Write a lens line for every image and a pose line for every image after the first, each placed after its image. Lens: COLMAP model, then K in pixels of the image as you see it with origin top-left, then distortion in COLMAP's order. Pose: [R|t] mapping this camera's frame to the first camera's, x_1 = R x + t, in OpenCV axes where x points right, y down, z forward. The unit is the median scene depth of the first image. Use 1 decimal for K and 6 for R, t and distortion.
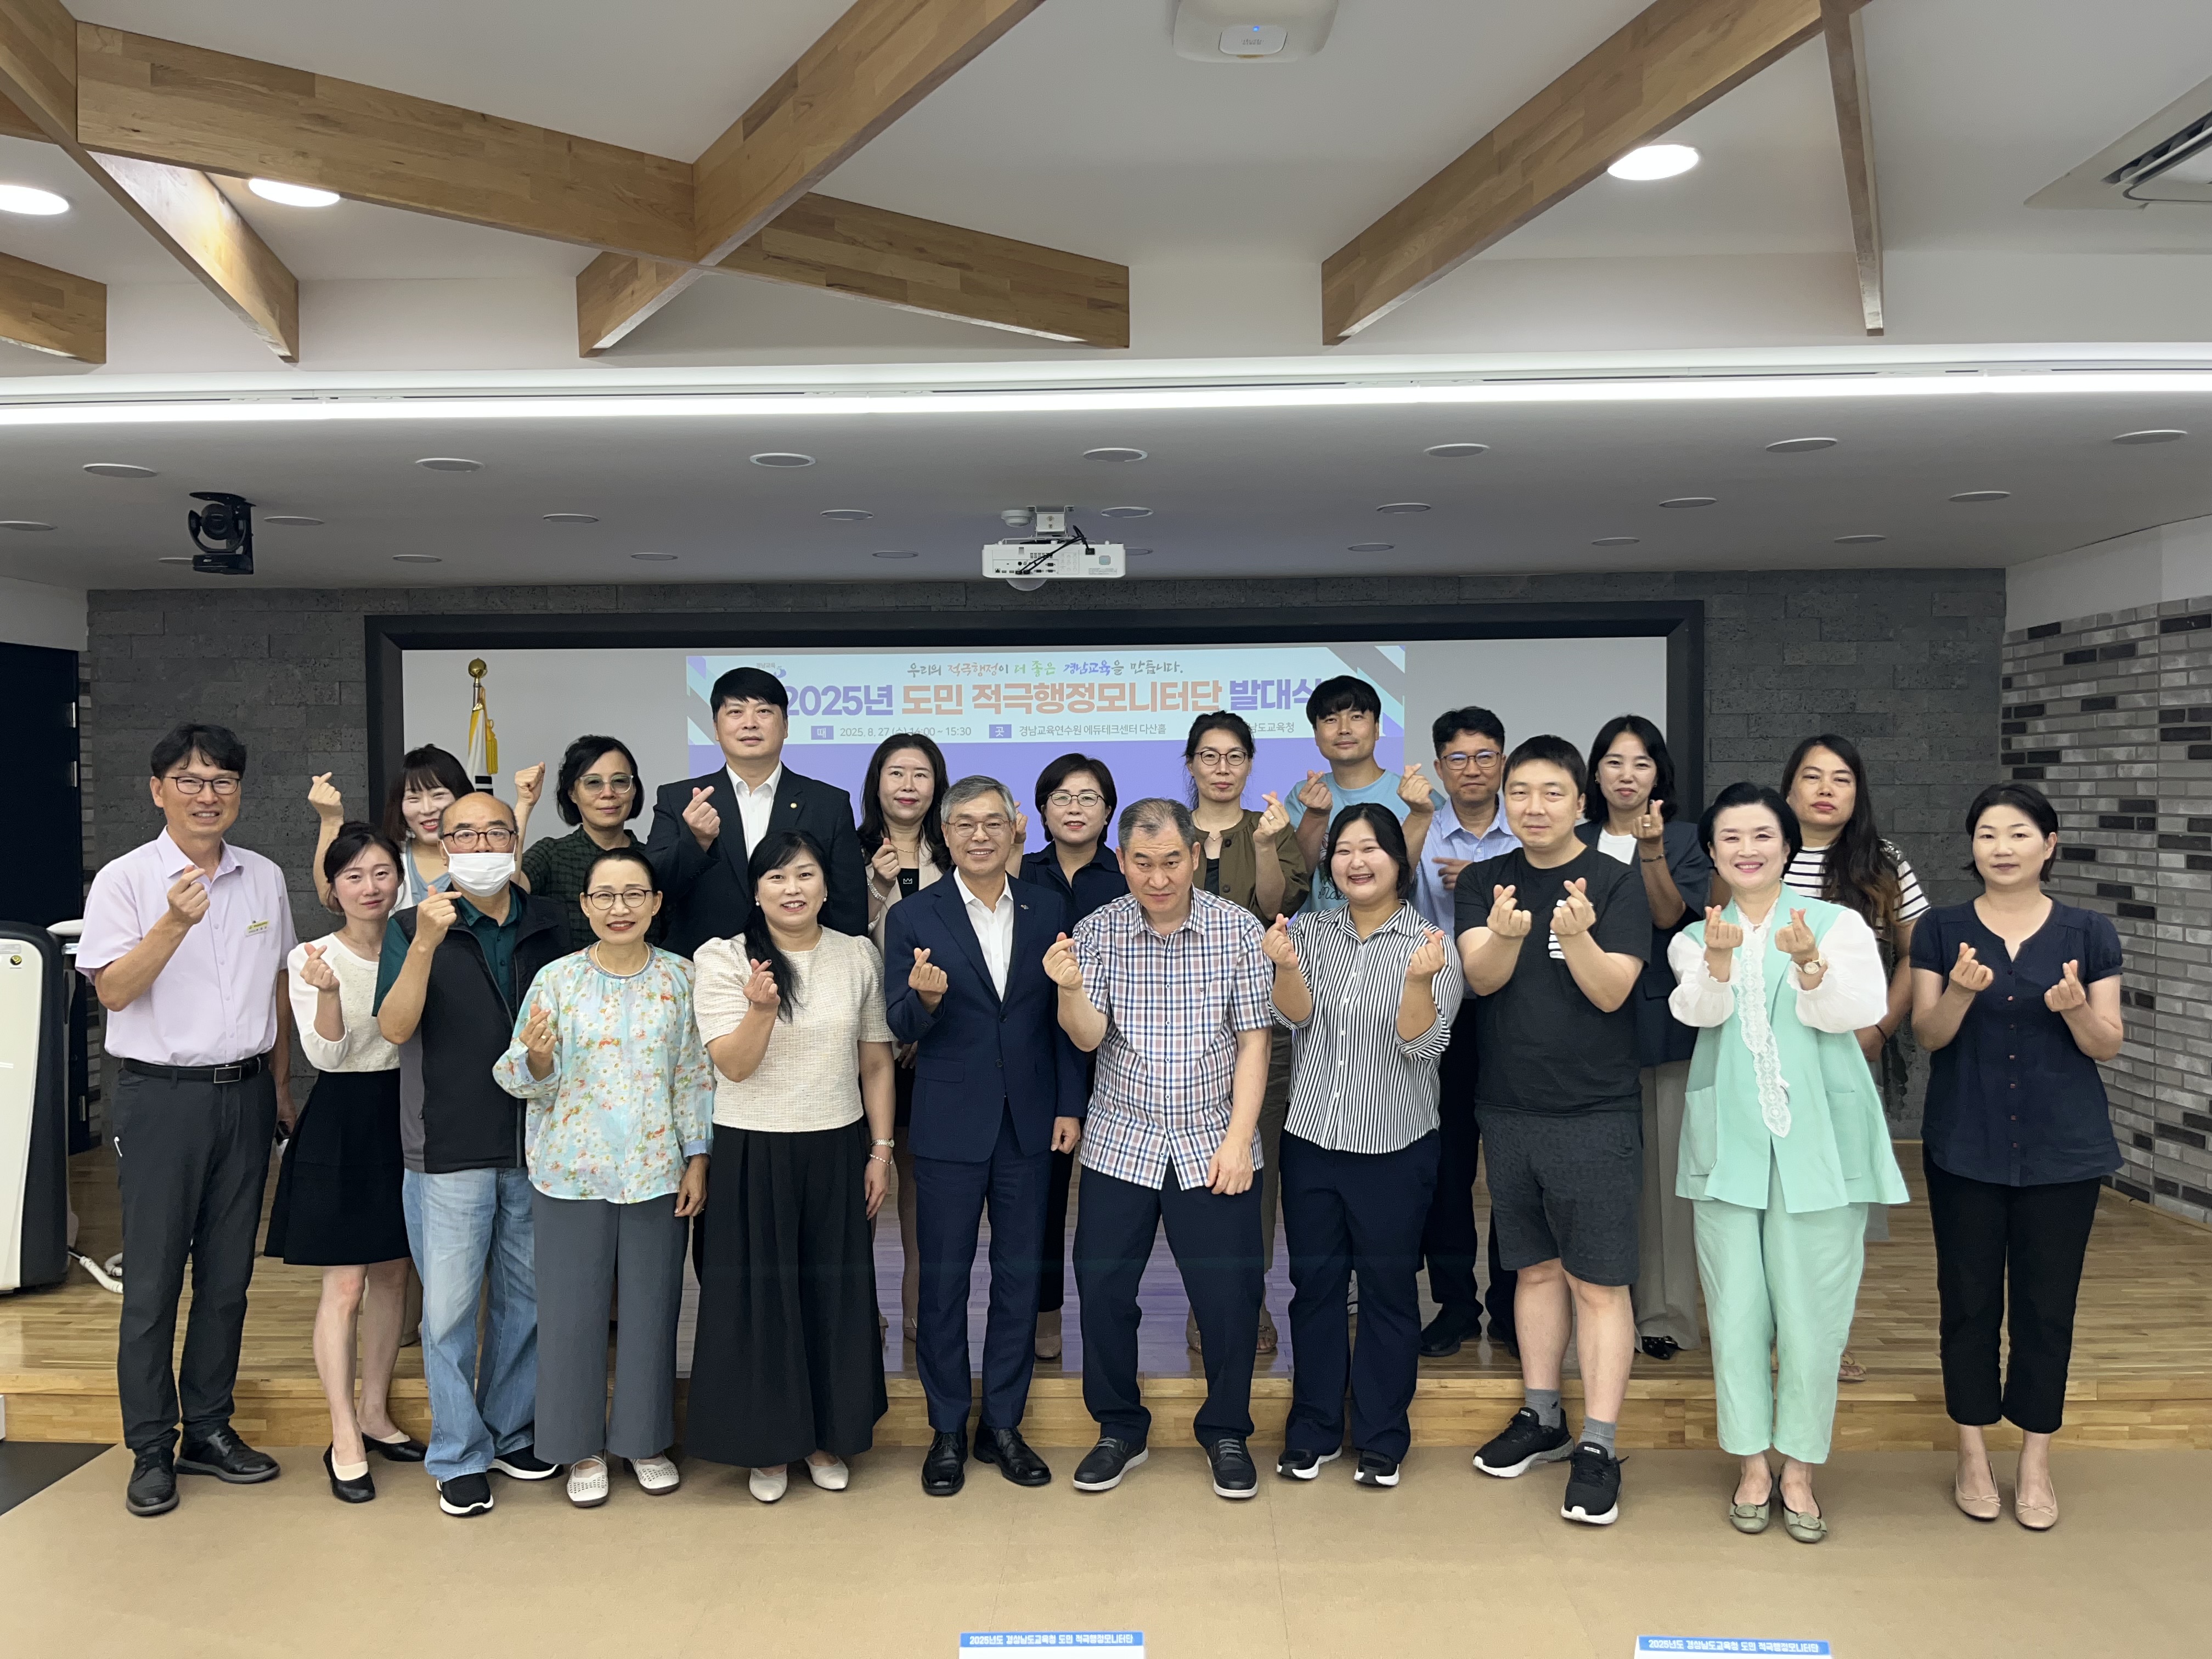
lens RADIAL K [[1683.1, 0, 1140.5], [0, 1683.1, 824.7], [0, 0, 1]] dist [0.047131, -0.055337]
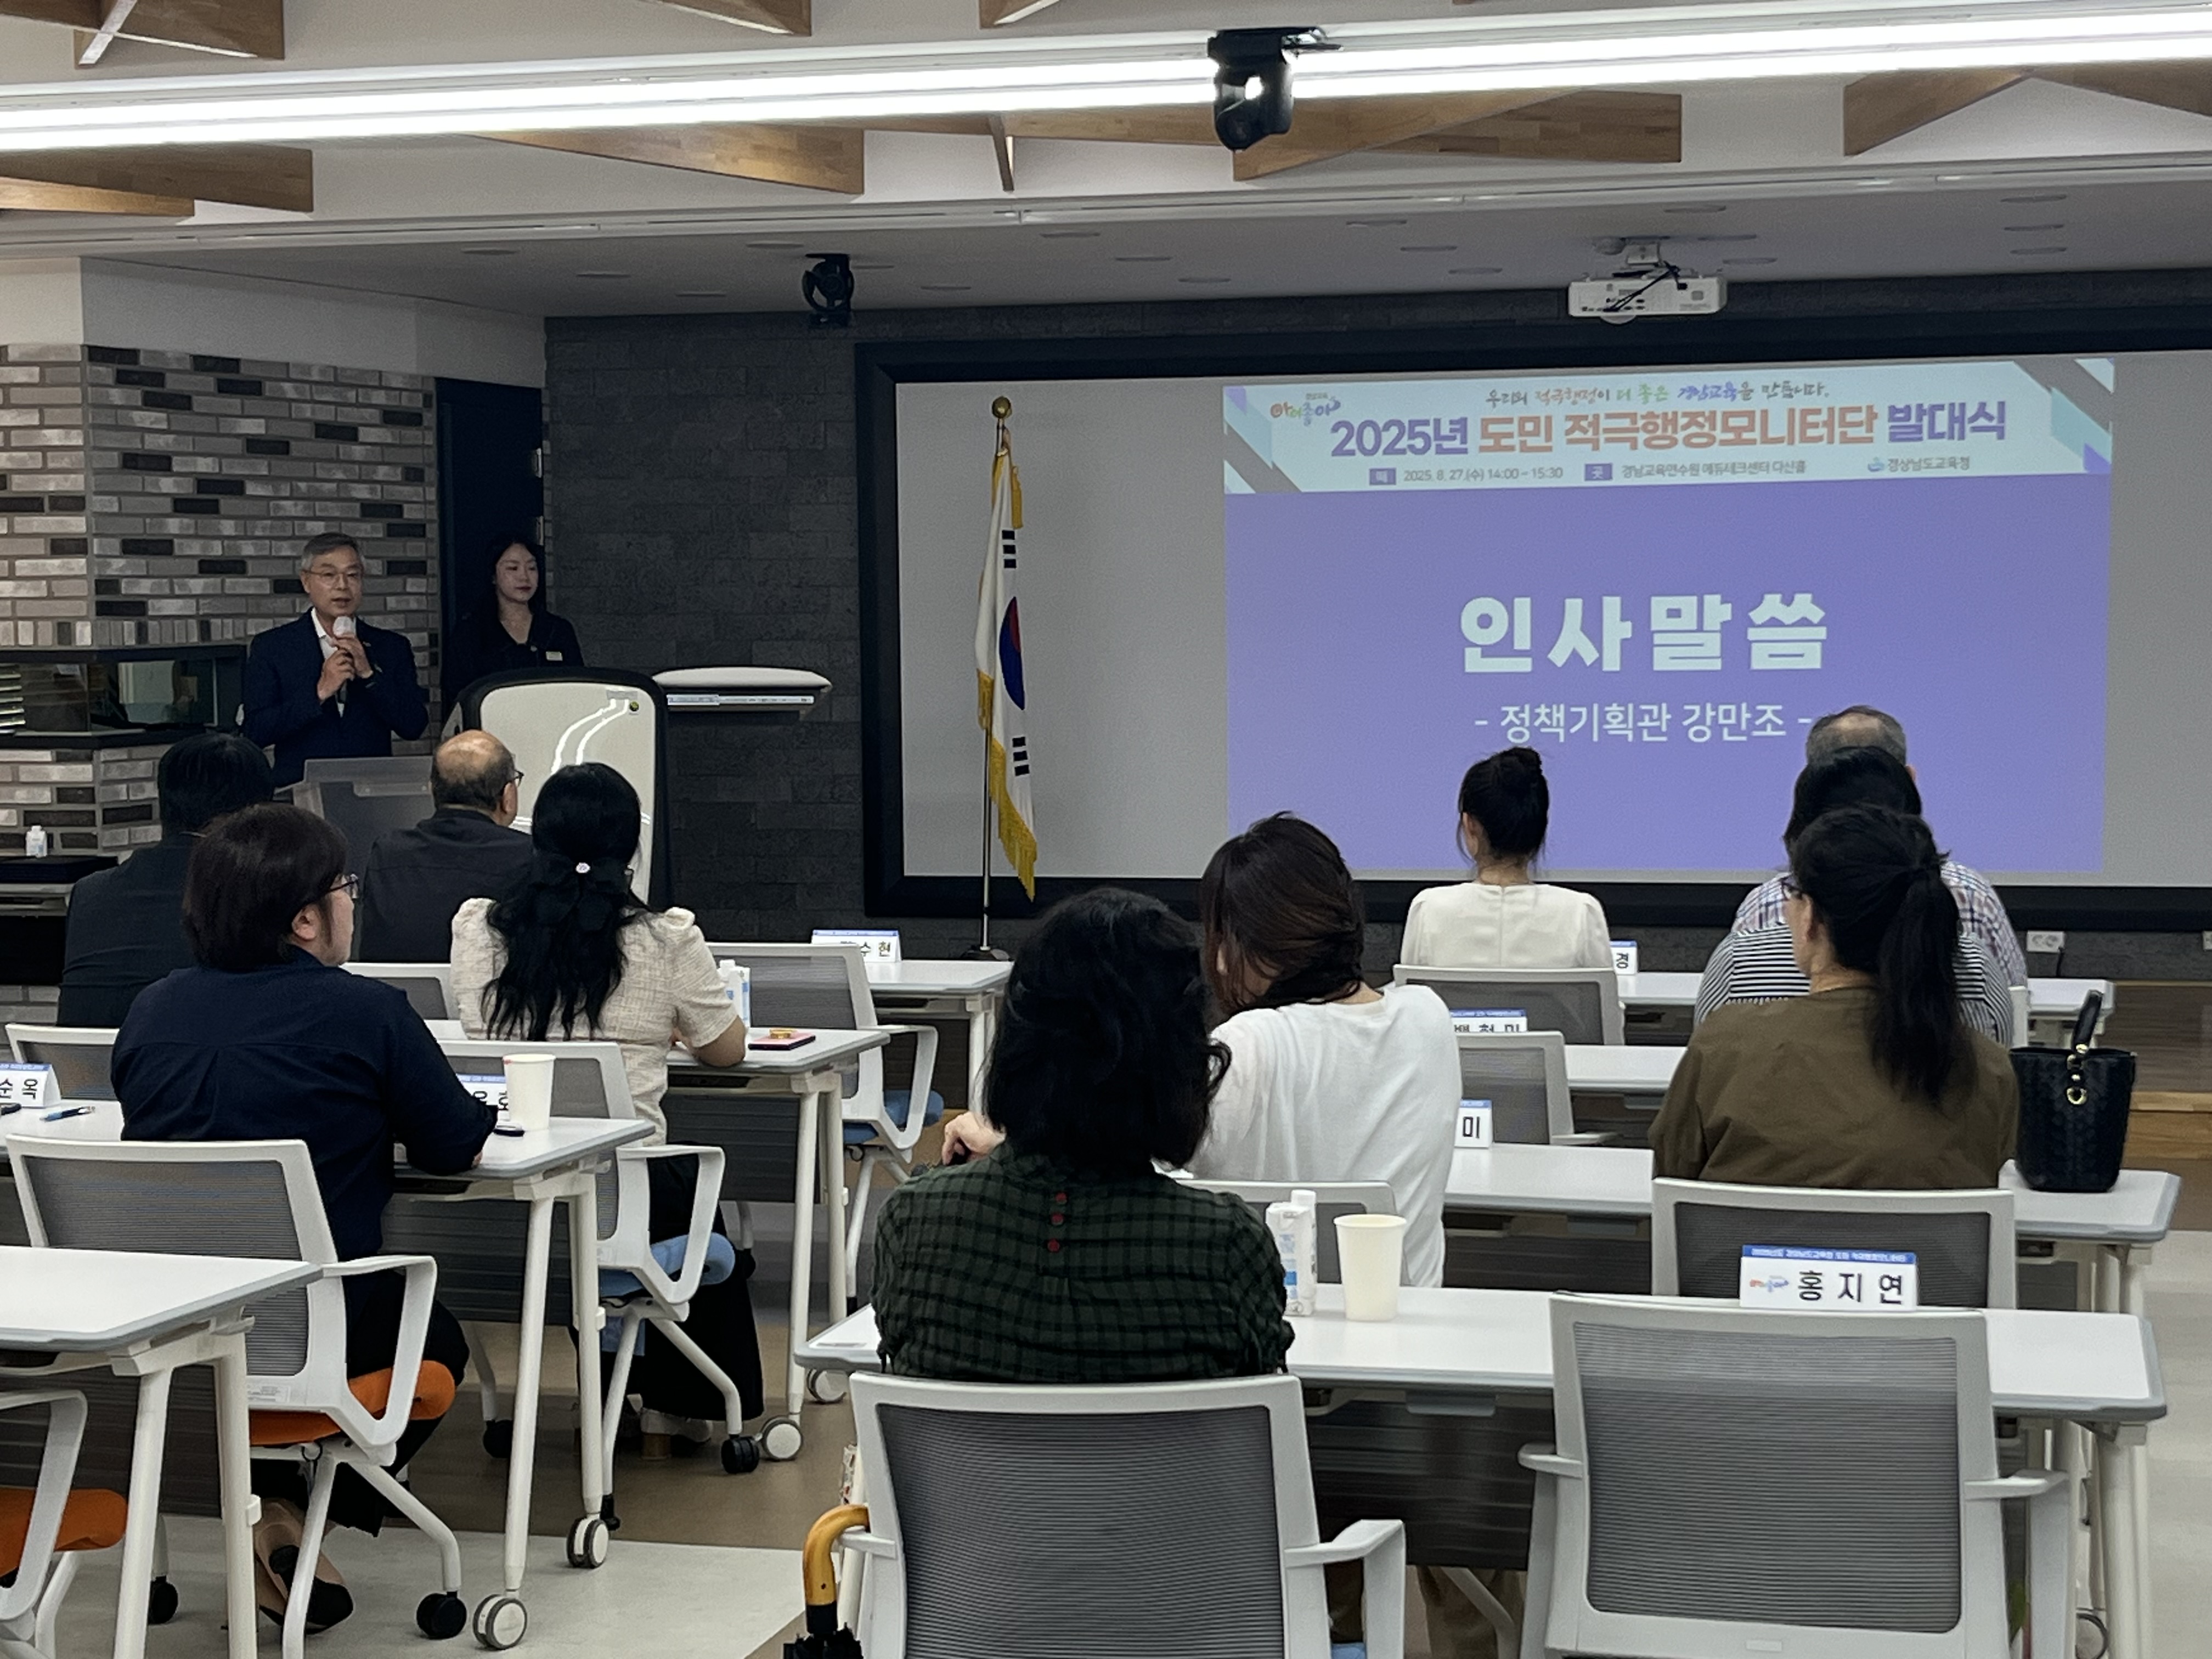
lens RADIAL K [[3896.6, 0, 1109.7], [0, 3896.6, 854.8], [0, 0, 1]] dist [0.202186, -0.996026]
pose [[0.974344, 0.013700, -0.224646, 0.114838], [-0.002739, 0.998794, 0.049029, 0.037471], [0.225047, -0.047156, 0.973206, -0.910430]]
